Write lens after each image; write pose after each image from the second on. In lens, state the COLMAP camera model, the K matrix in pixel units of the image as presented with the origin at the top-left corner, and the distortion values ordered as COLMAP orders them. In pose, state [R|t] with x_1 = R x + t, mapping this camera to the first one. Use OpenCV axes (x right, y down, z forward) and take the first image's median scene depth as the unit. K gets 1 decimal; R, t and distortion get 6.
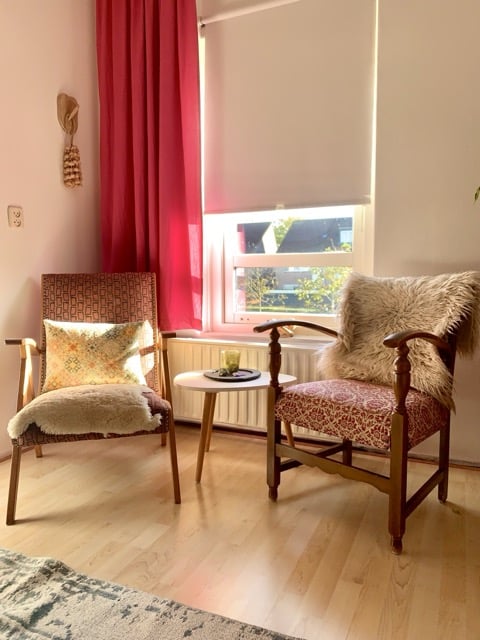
lens RADIAL K [[477.3, 0, 240.0], [0, 477.3, 320.0], [0, 0, 1]] dist [0.000246, 0.000058]
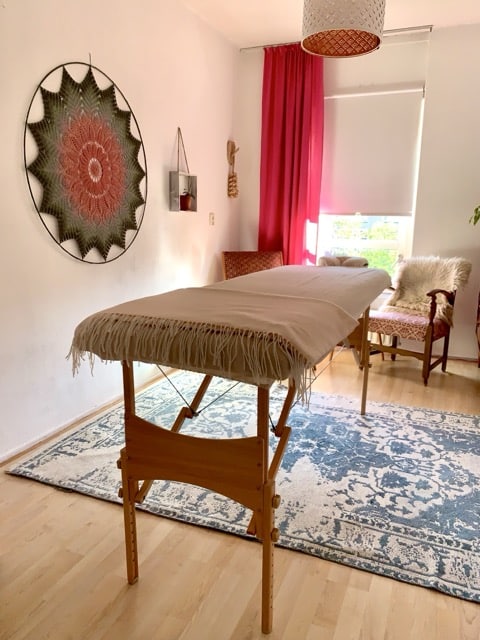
lens RADIAL K [[477.3, 0, 240.0], [0, 477.3, 320.0], [0, 0, 1]] dist [0.000246, 0.000058]
pose [[0.999469, 0.012409, 0.030139, -0.543363], [-0.015746, 0.993456, 0.113124, -0.062833], [-0.028538, -0.113538, 0.993124, -1.045319]]
